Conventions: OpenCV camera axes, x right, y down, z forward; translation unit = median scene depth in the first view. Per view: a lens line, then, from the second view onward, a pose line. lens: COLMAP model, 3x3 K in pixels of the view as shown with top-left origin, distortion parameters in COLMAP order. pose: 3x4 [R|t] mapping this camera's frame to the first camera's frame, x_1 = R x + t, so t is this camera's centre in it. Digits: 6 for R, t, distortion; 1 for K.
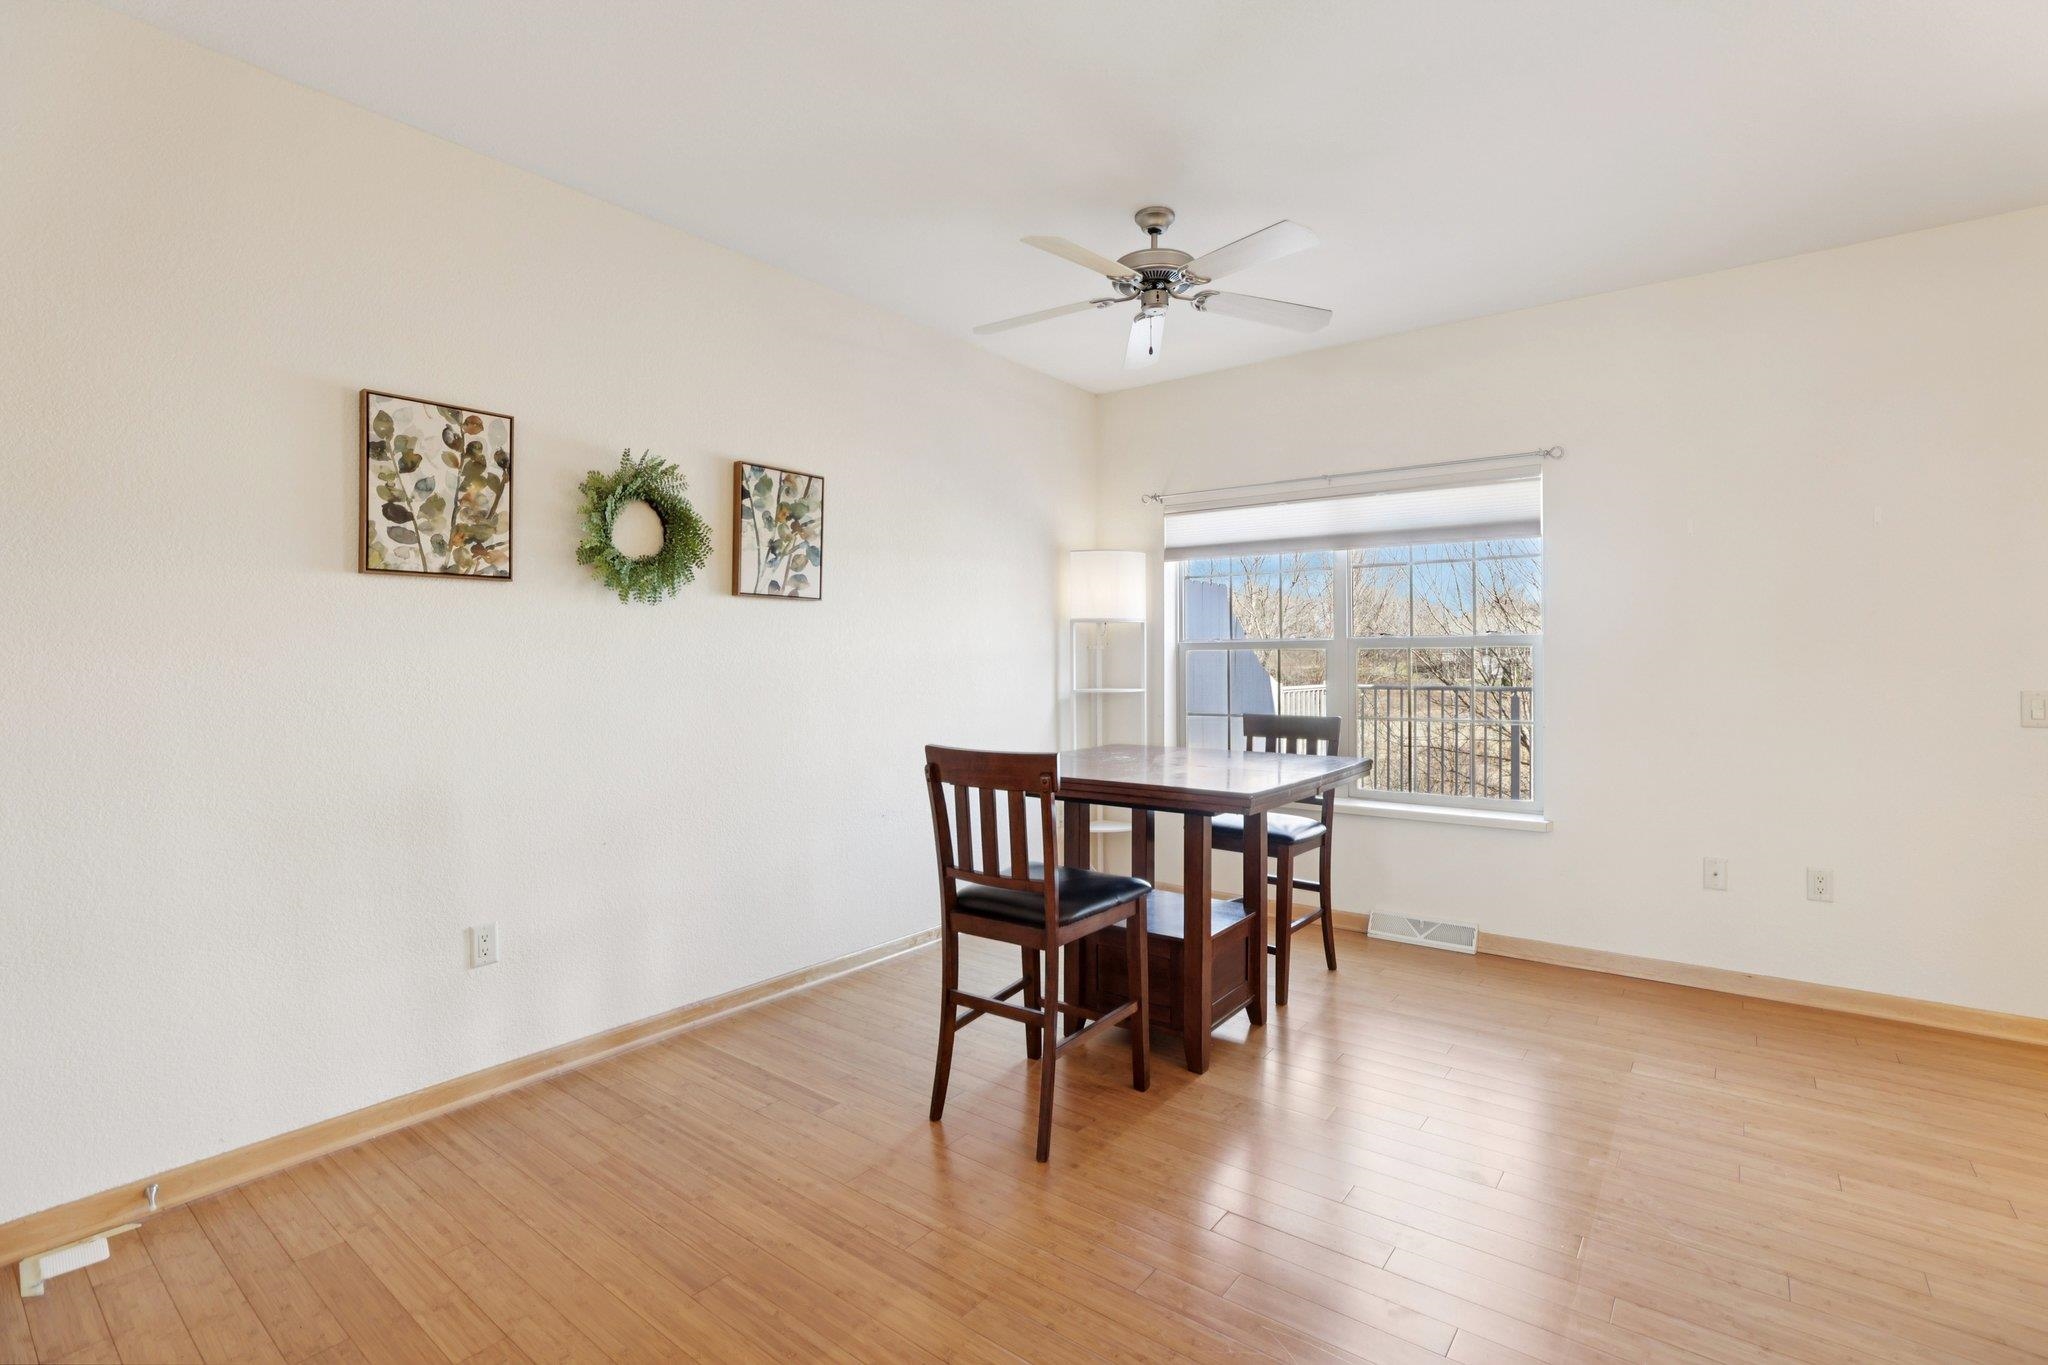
lens RADIAL K [[938.2, 0, 1028.6], [0, 938.2, 668.6], [0, 0, 1]] dist [-0.031288, 0.000982]
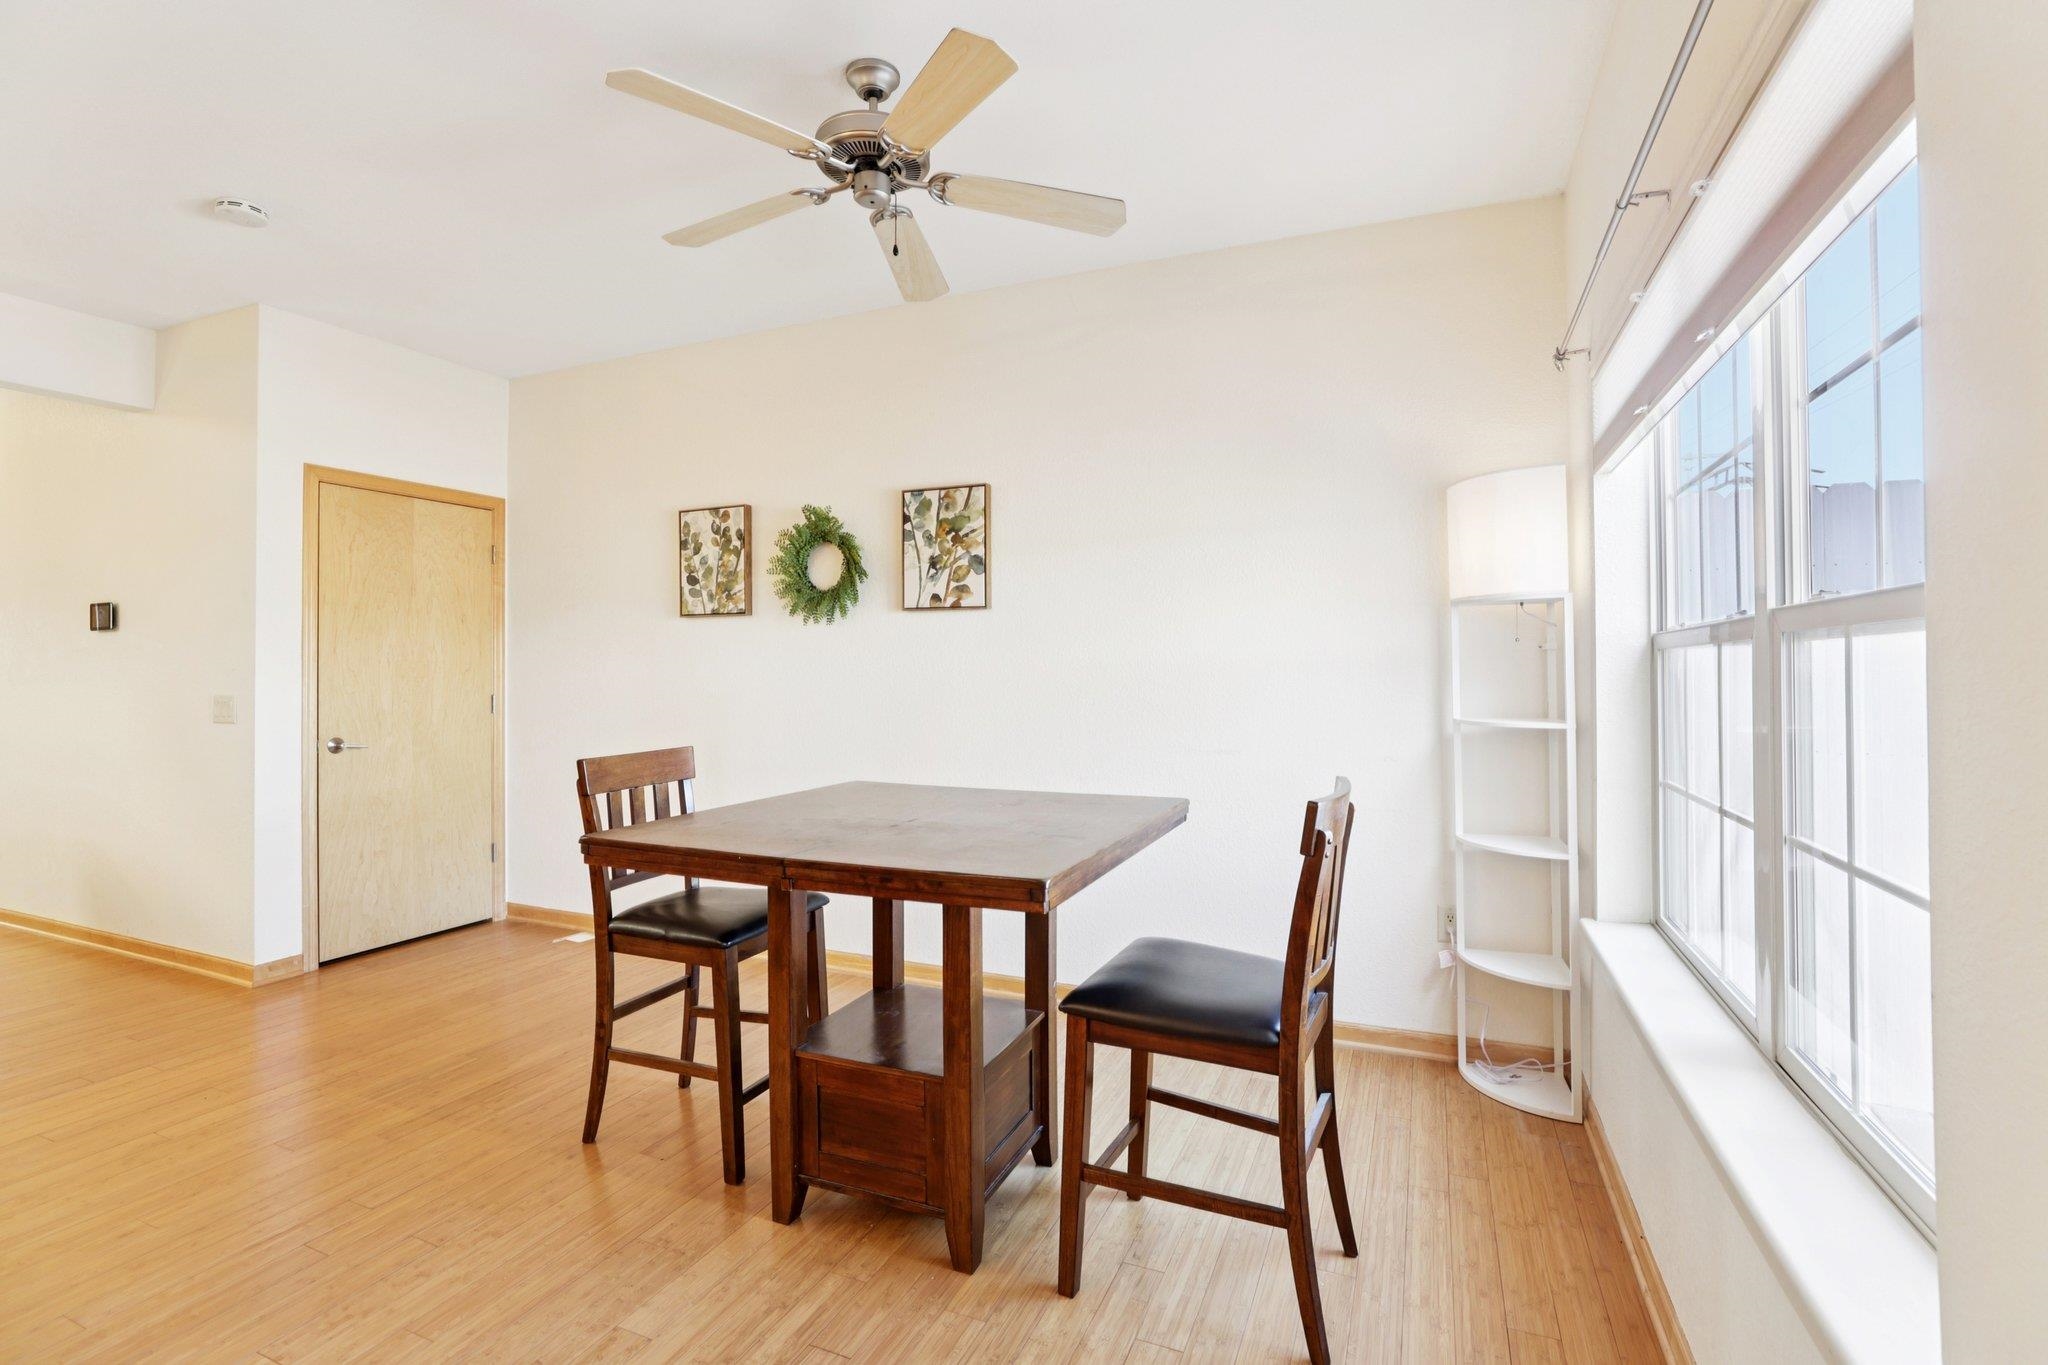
lens RADIAL K [[938.2, 0, 1023.4], [0, 938.2, 675.6], [0, 0, 1]] dist [-0.031288, 0.000982]
pose [[0.250460, 0.009991, -0.968075, 0.801852], [-0.007141, 0.999939, 0.008472, -0.010452], [0.968101, 0.004791, 0.250516, 0.840475]]
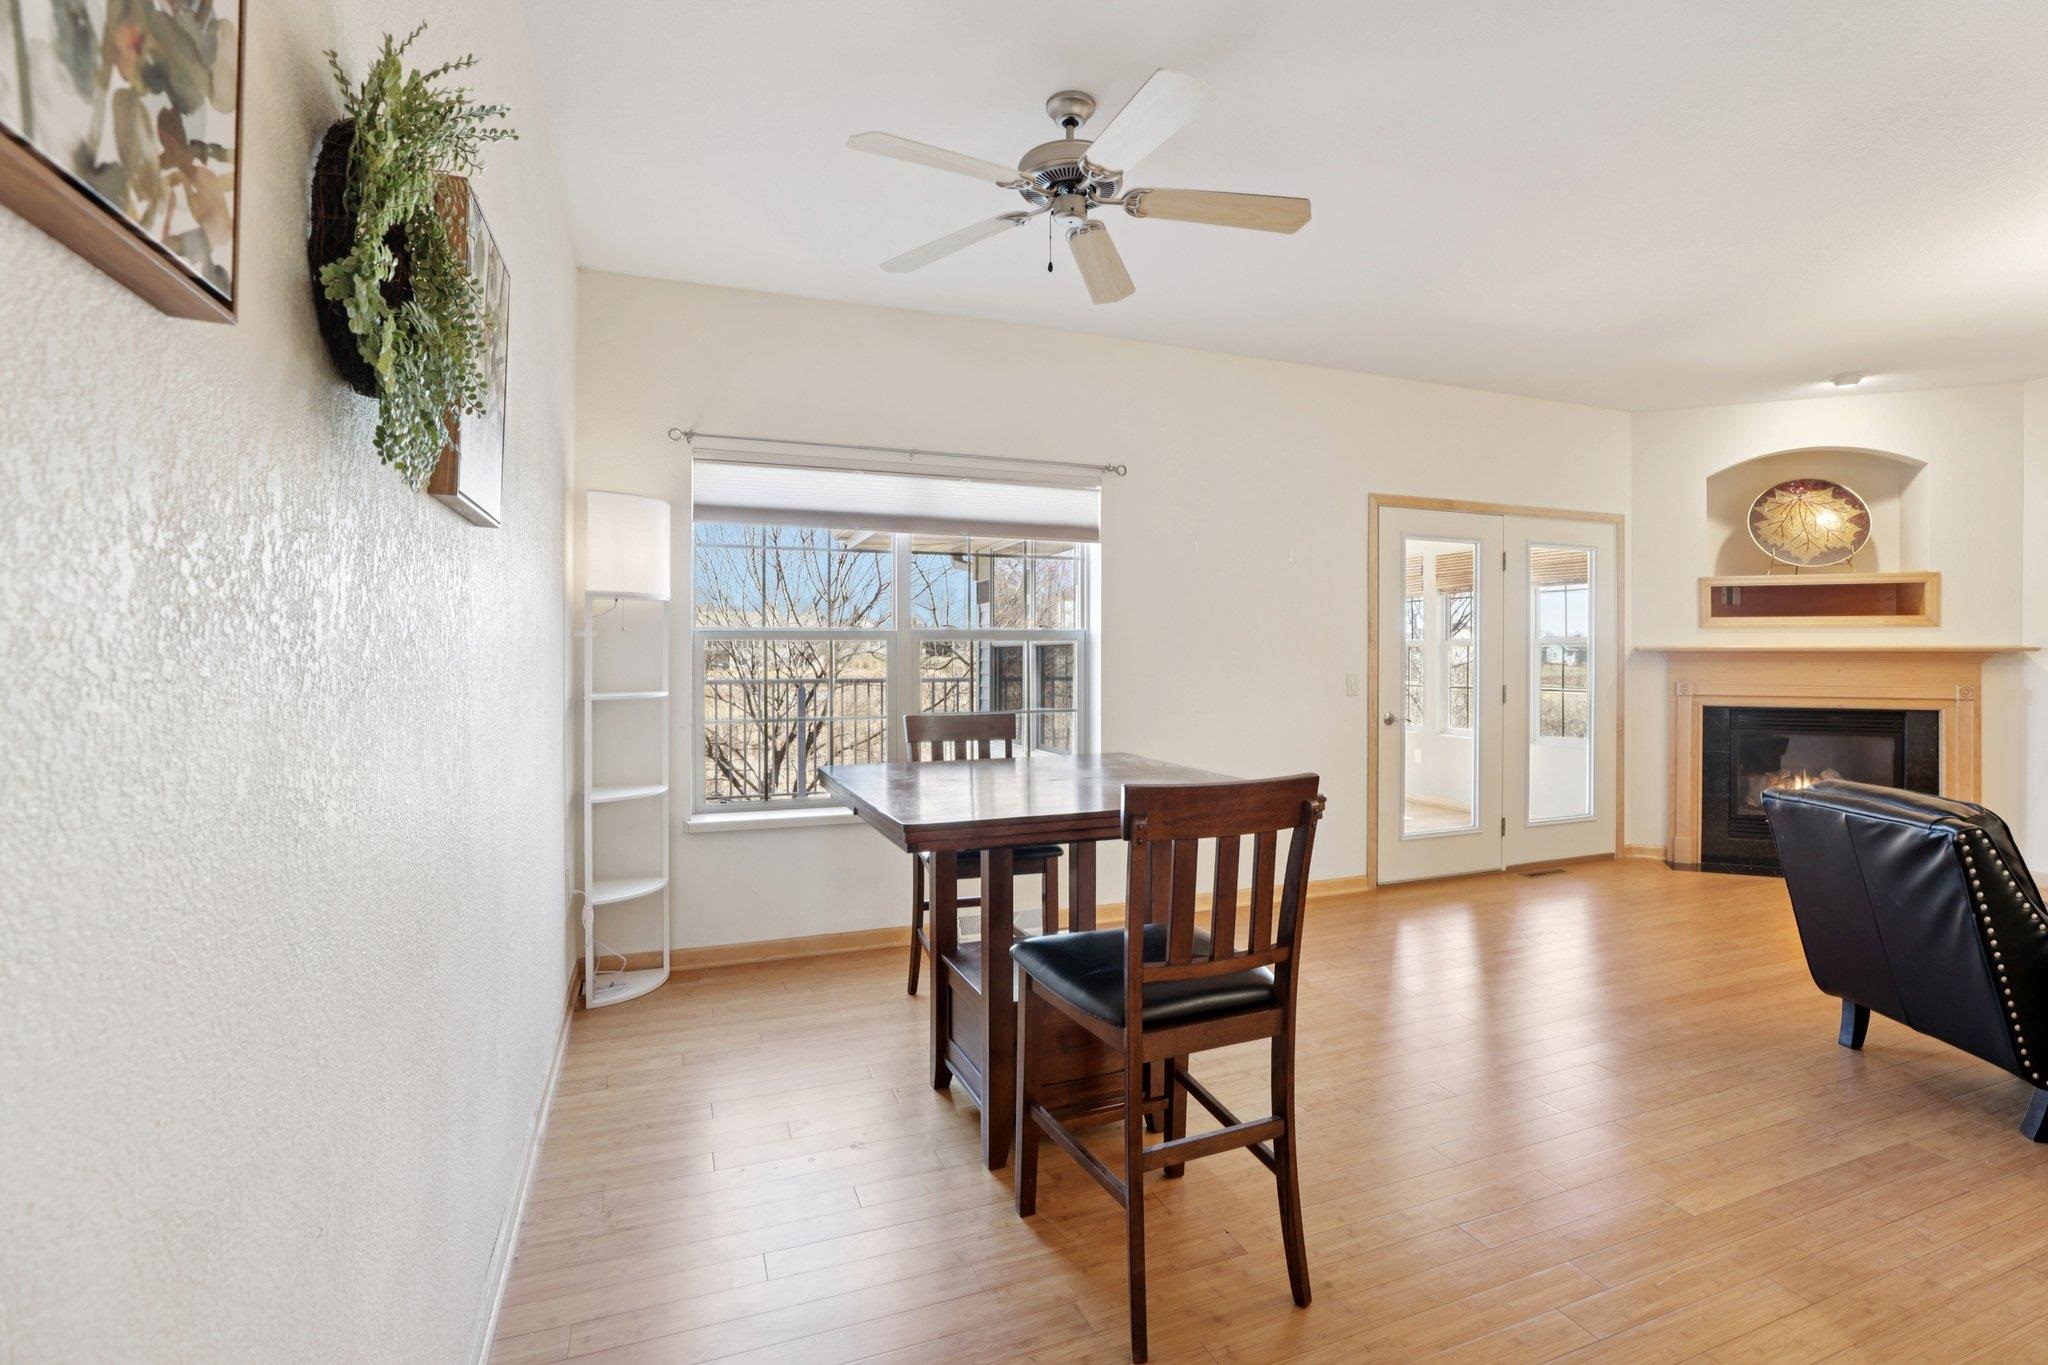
lens RADIAL K [[938.2, 0, 1043.0], [0, 938.2, 652.8], [0, 0, 1]] dist [-0.031288, 0.000982]
pose [[0.505588, -0.000150, 0.862775, -0.520177], [0.007968, 0.999958, -0.004496, -0.006401], [-0.862738, 0.009147, 0.505568, 0.562820]]
